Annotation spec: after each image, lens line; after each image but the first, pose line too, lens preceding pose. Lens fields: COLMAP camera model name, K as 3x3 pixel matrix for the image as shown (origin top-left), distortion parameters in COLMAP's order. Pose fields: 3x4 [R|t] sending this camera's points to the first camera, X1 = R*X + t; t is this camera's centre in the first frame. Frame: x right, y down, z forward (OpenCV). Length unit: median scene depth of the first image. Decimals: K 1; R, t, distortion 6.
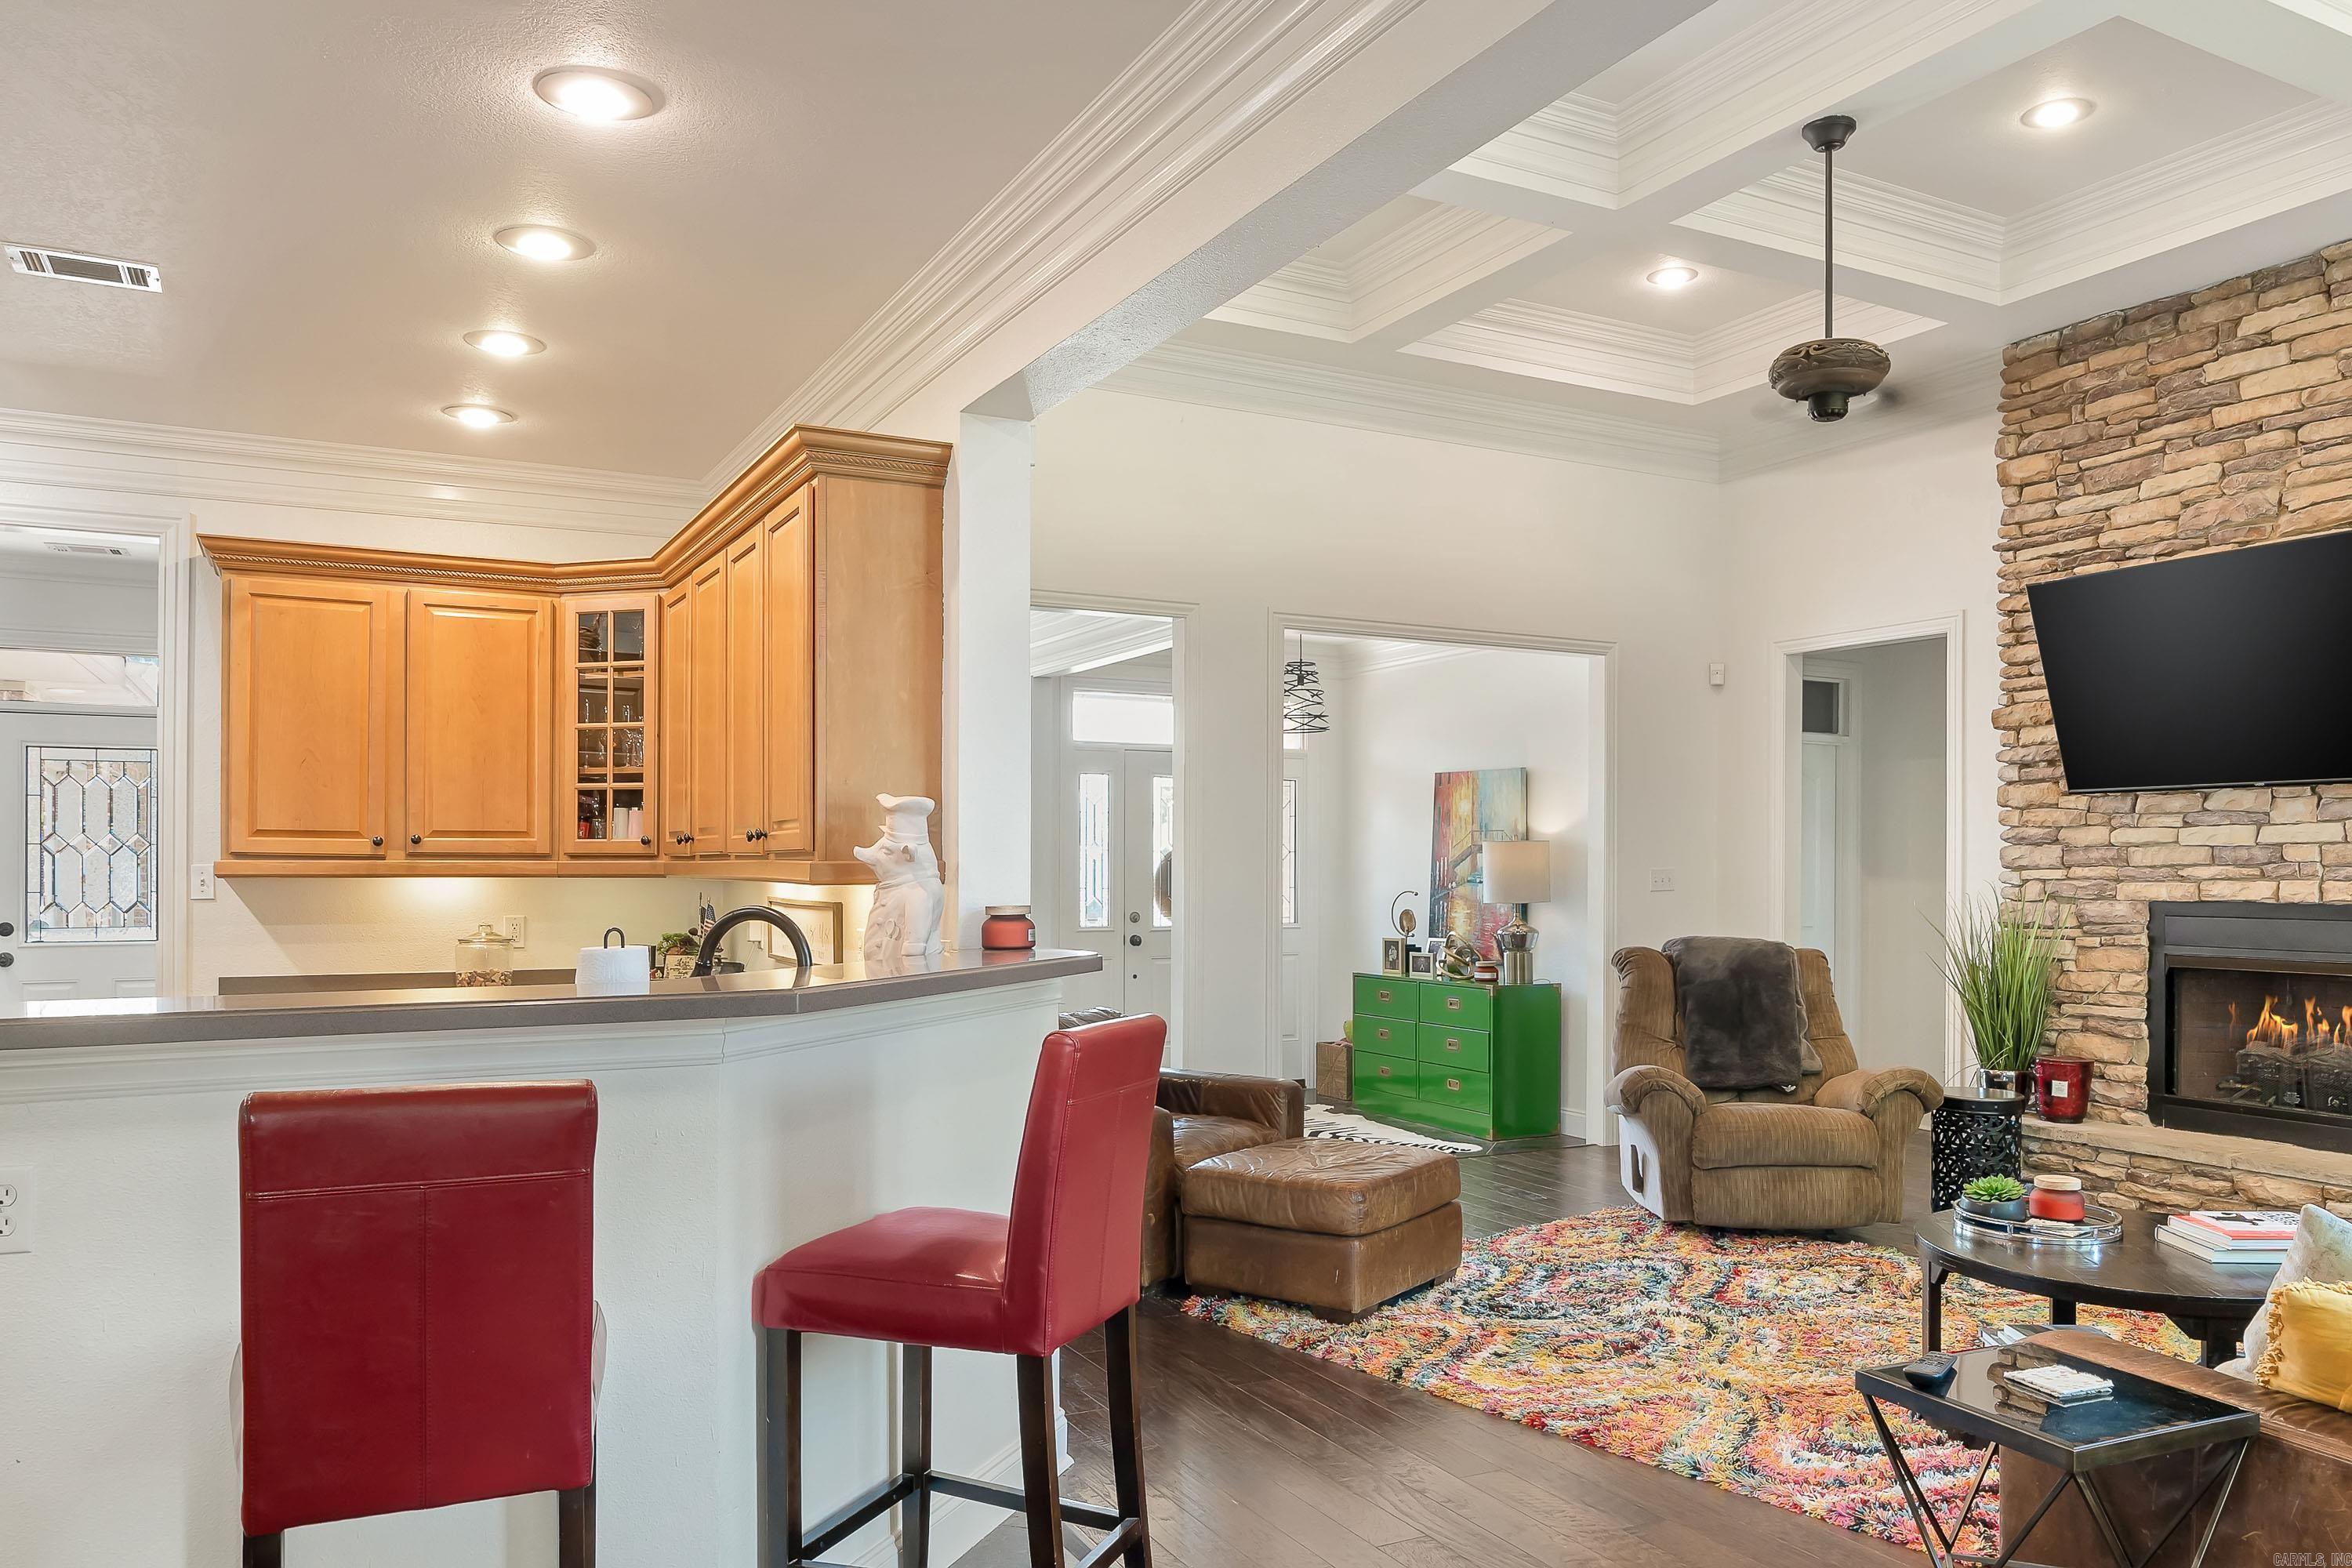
lens RADIAL K [[1661.1, 0, 1191.6], [0, 1661.1, 860.1], [0, 0, 1]] dist [-0.016053, 0.006290]
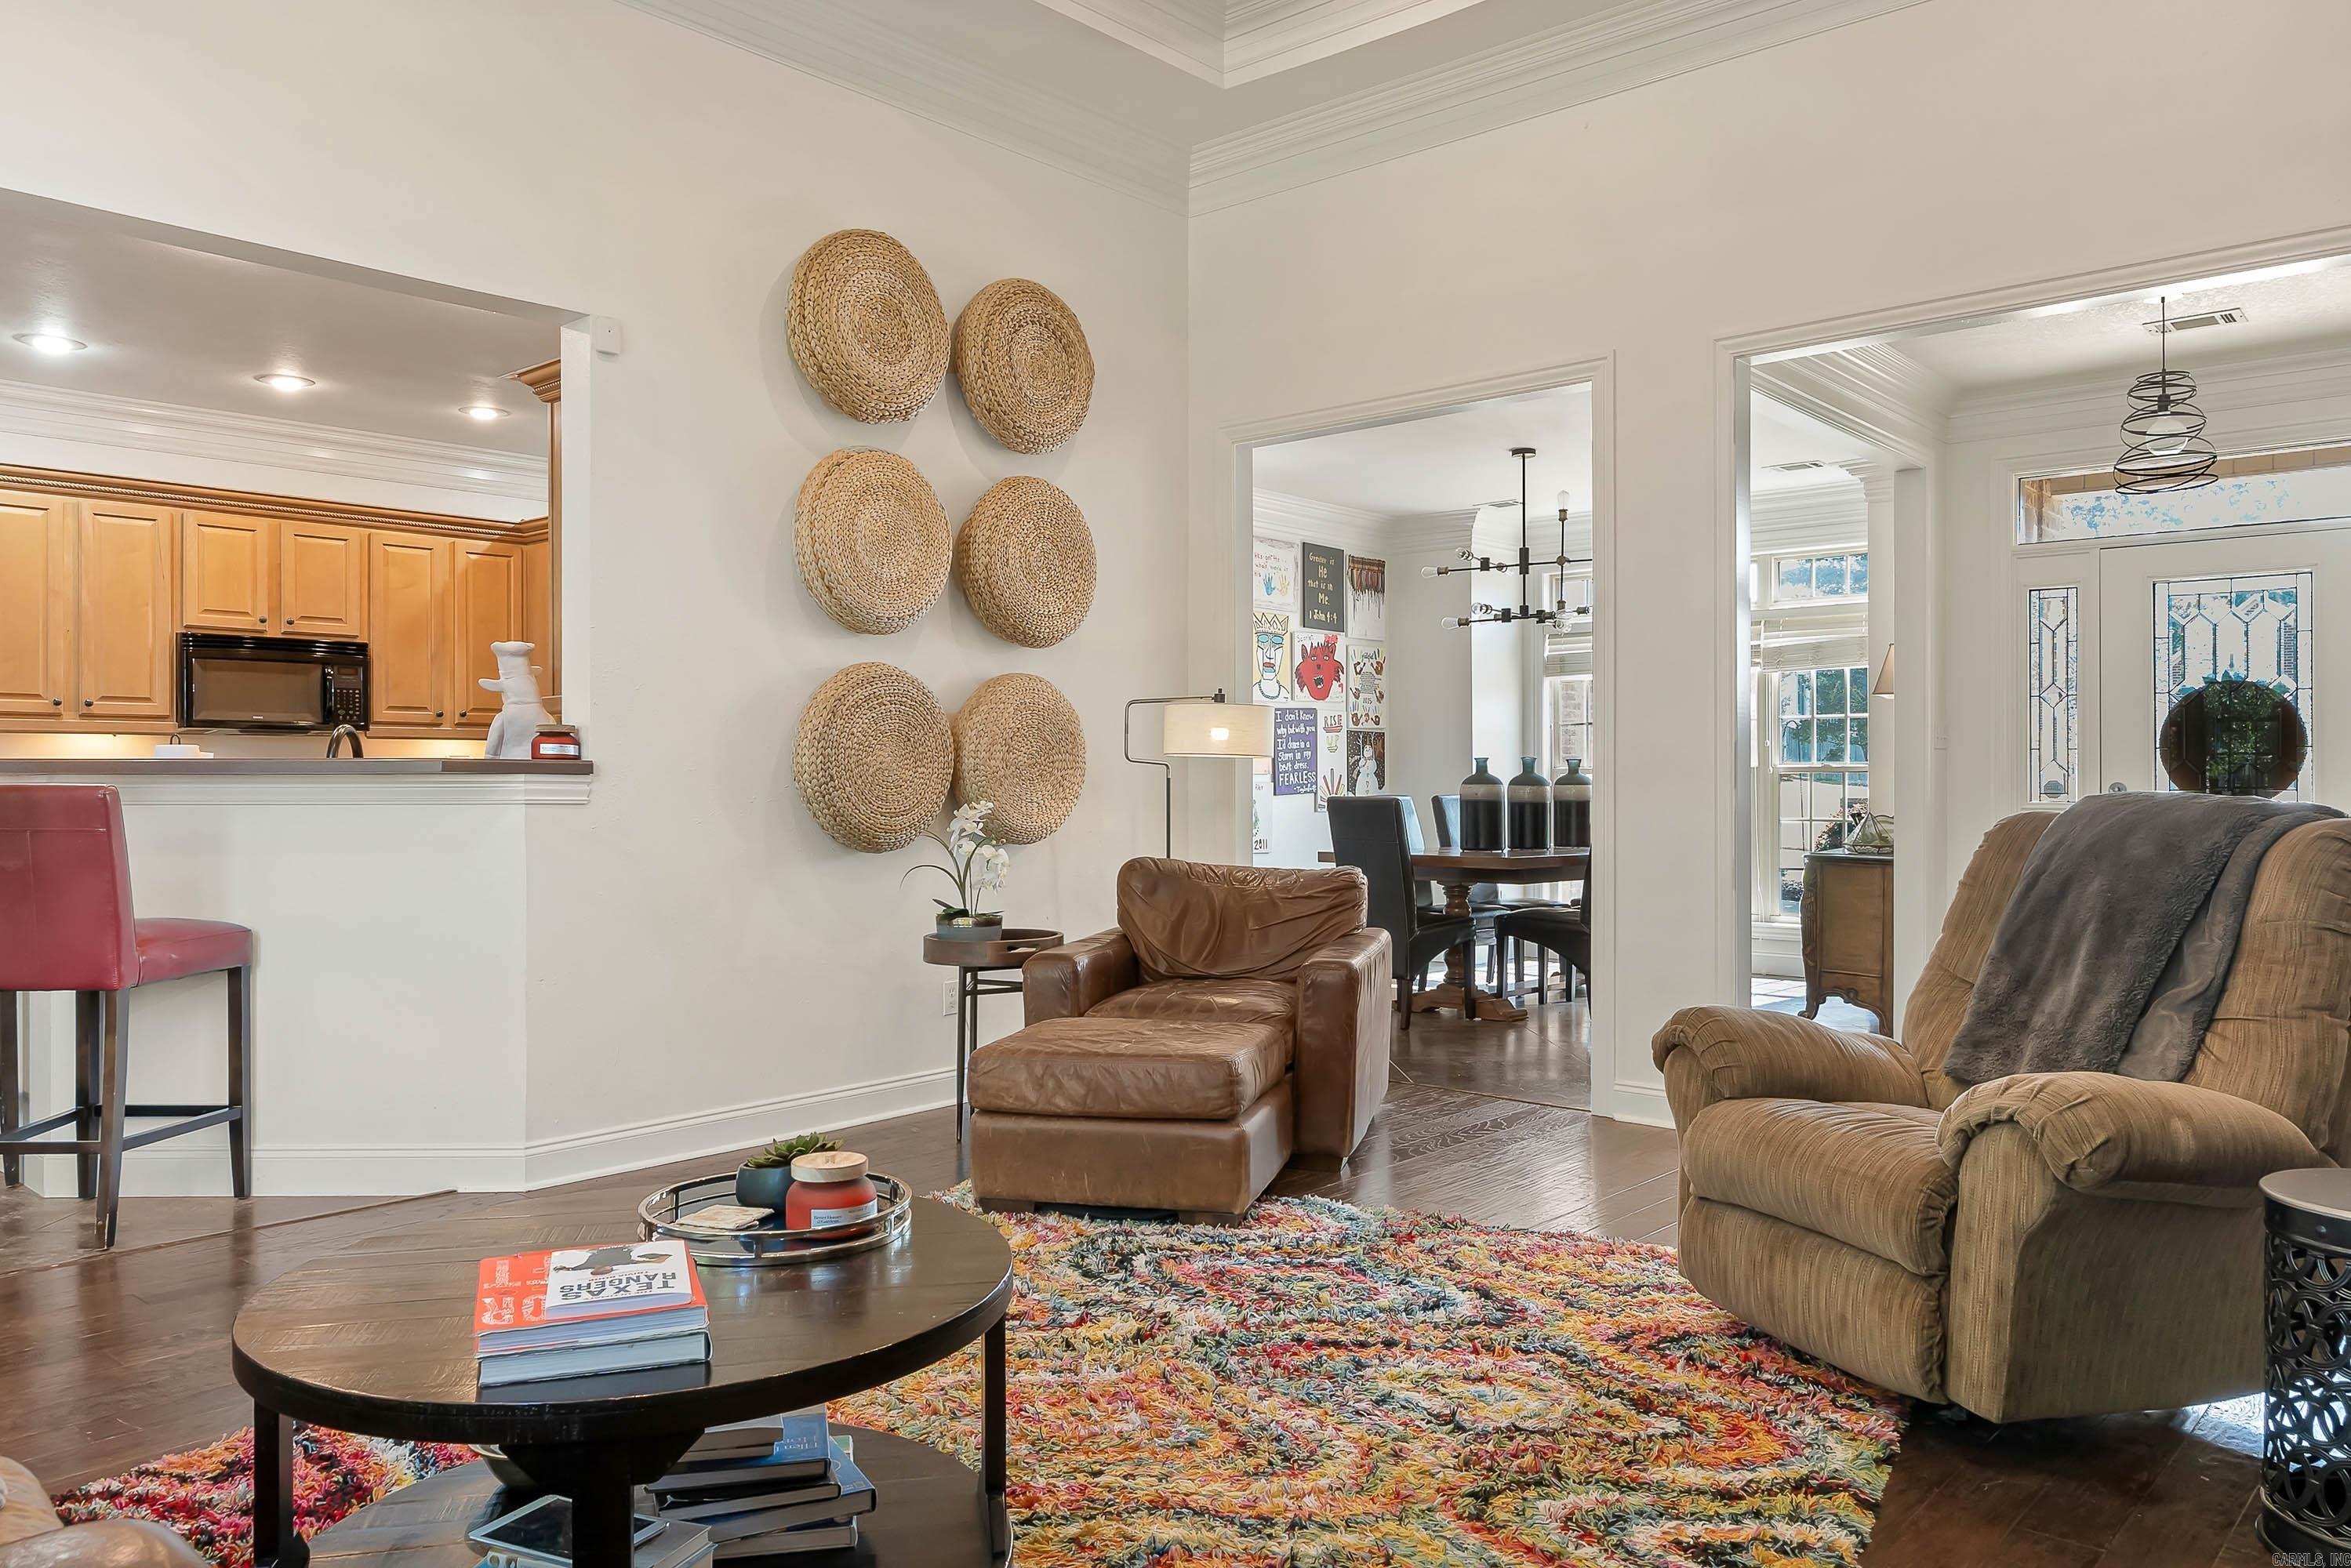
lens RADIAL K [[1660.2, 0, 1191.4], [0, 1660.2, 778.1], [0, 0, 1]] dist [-0.016053, 0.006290]
pose [[0.365663, -0.004461, -0.930737, 0.819336], [0.006547, 0.999976, -0.002221, 0.048950], [0.930724, -0.005281, 0.365684, 0.685055]]
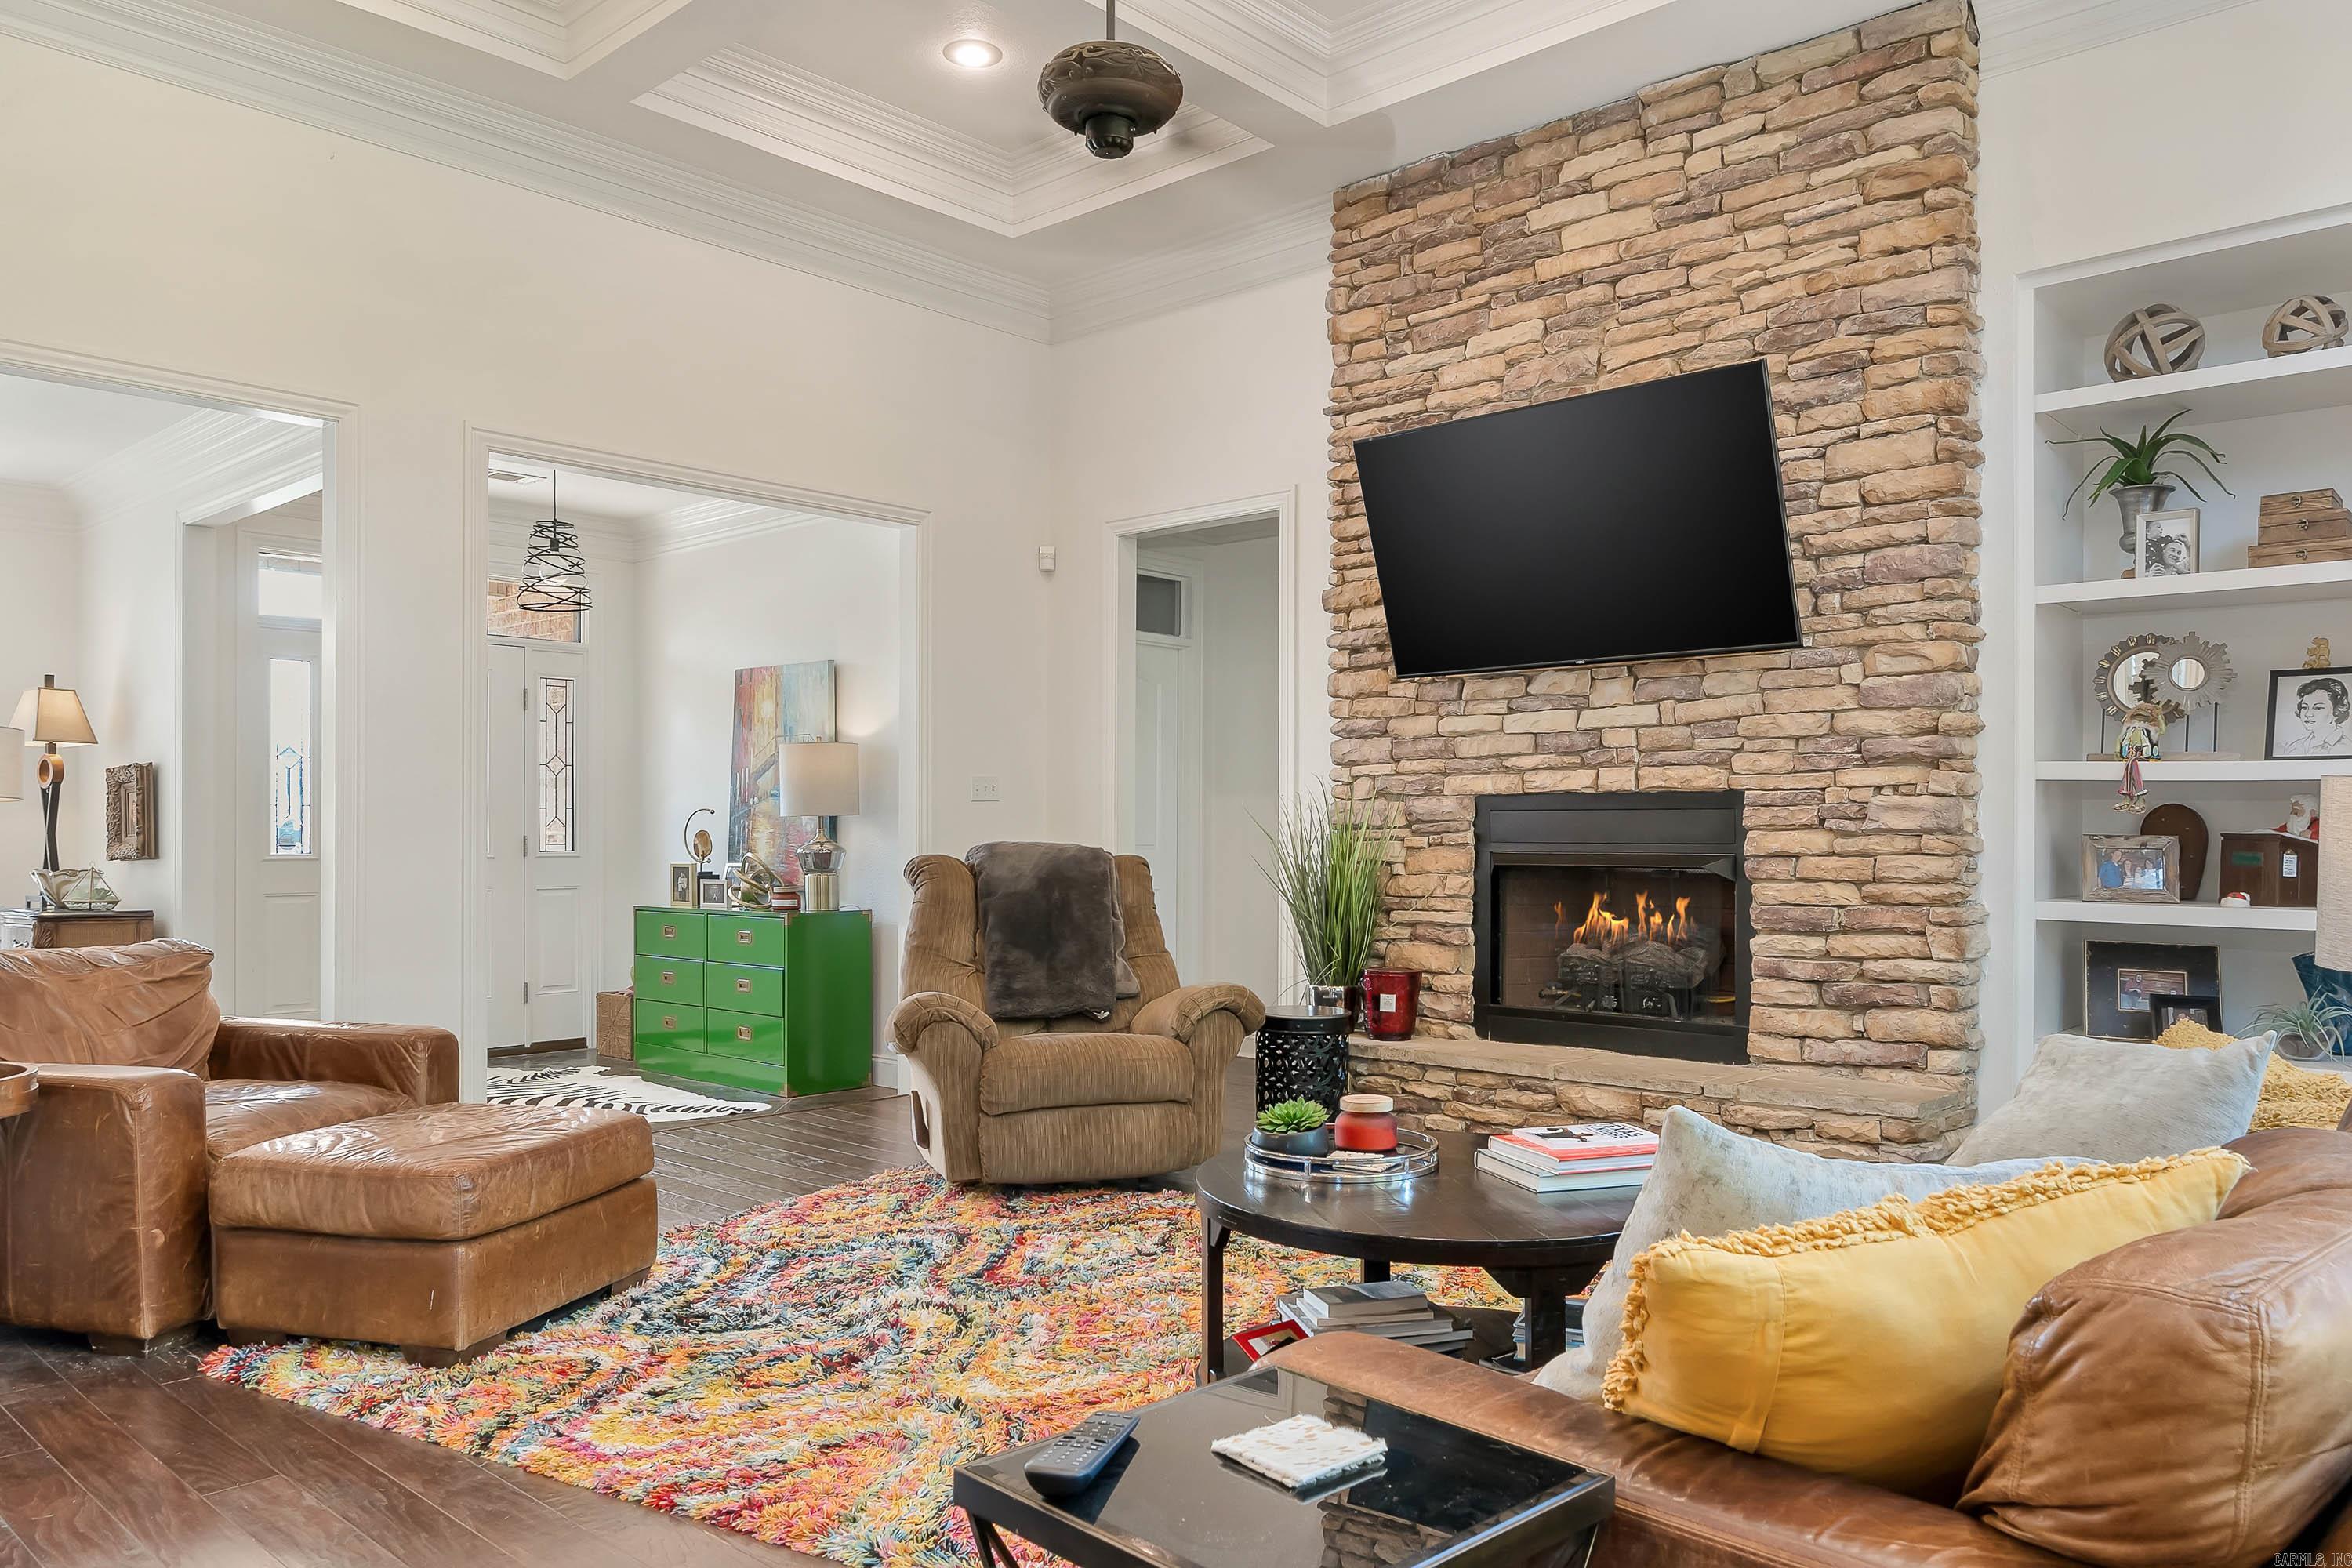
lens RADIAL K [[1661.1, 0, 1191.8], [0, 1661.1, 825.8], [0, 0, 1]] dist [-0.016053, 0.006290]
pose [[0.939293, -0.001324, 0.343114, 0.128572], [0.000705, 0.999998, 0.001928, 0.044837], [-0.343116, -0.001569, 0.939292, 0.210187]]
